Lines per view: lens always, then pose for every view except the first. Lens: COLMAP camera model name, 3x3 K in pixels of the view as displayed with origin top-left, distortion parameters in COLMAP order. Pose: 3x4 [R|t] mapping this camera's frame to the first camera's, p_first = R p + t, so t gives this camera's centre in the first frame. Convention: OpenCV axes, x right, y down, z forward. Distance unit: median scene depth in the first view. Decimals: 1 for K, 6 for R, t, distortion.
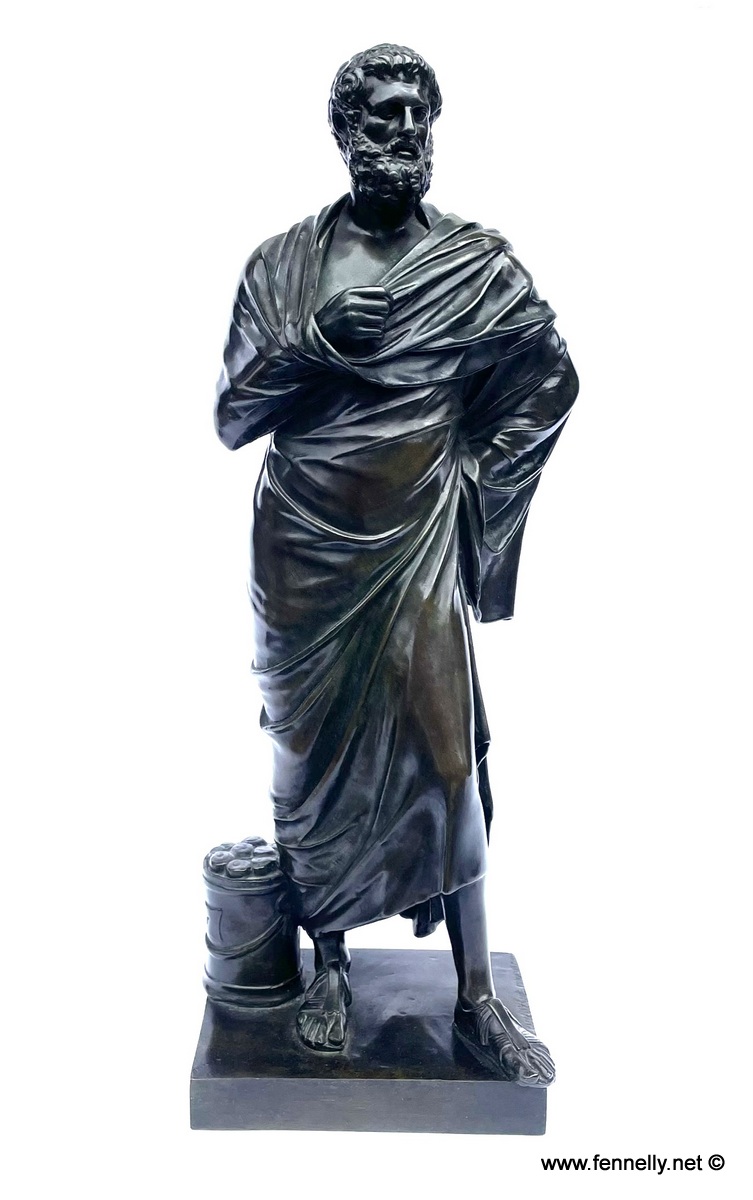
lens RADIAL K [[1070.9, 0, 348.0], [0, 1070.9, 609.8], [0, 0, 1]] dist [0.000862, -0.006816]
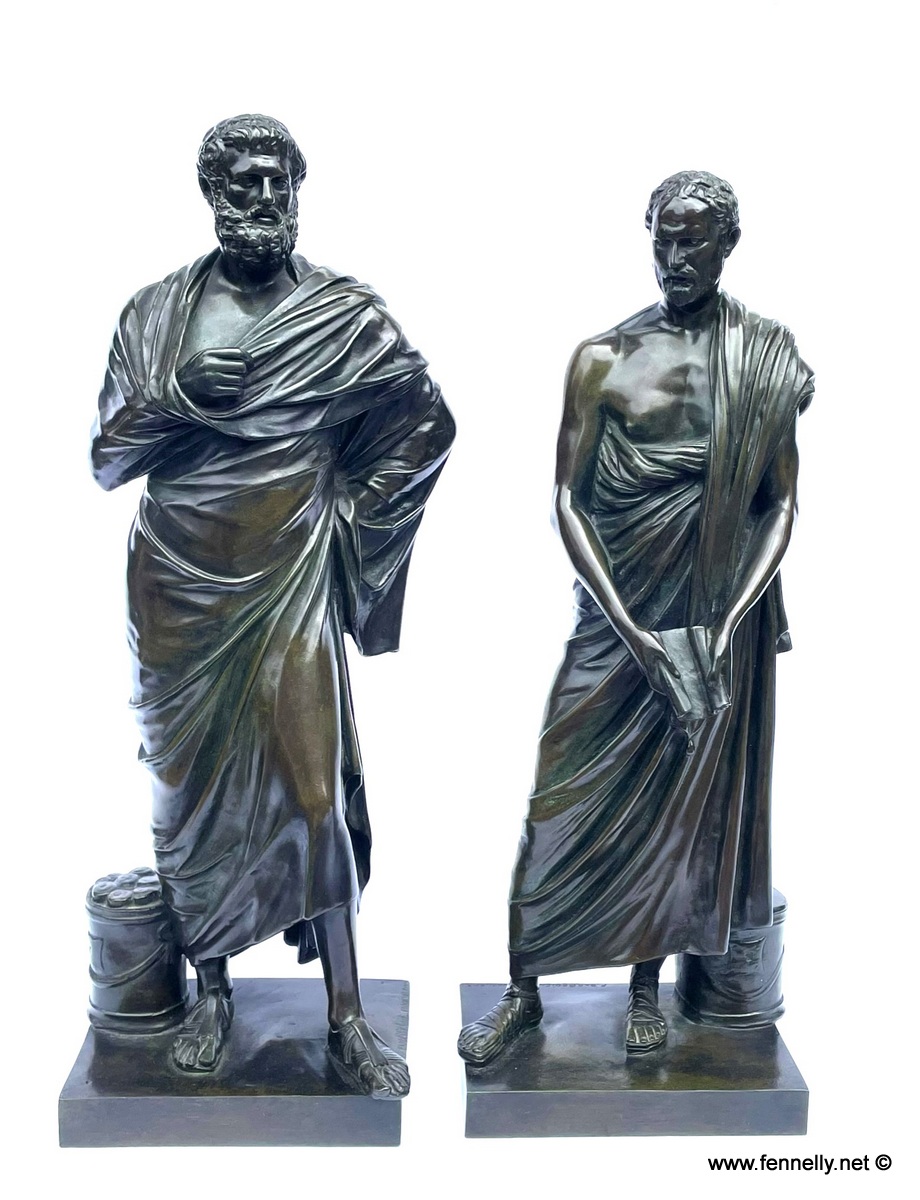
lens RADIAL K [[1301.7, 0, 480.5], [0, 1301.7, 600.7], [0, 0, 1]] dist [0.003477, -0.024504]
pose [[0.997657, 0.005152, 0.068220, 0.165605], [-0.005466, 0.999975, 0.004413, -0.052283], [-0.068196, -0.004775, 0.997661, -0.275000]]
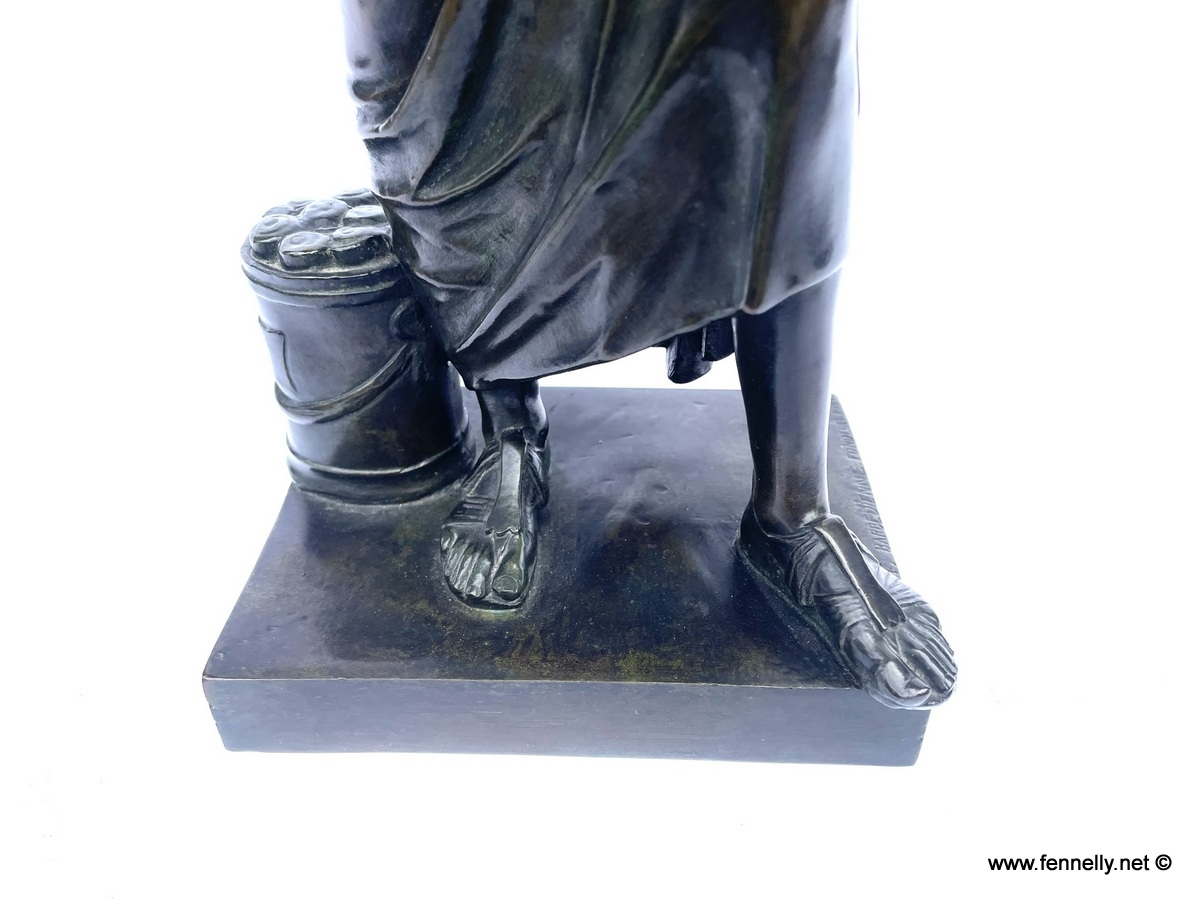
lens RADIAL K [[898.3, 0, 600.0], [0, 898.3, 450.0], [0, 0, 1]] dist [0.042914, -0.000132]
pose [[0.999892, 0.002961, -0.014422, 0.037834], [0.003614, 0.900223, 0.435415, 0.158052], [0.014273, -0.435420, 0.900114, 0.647090]]
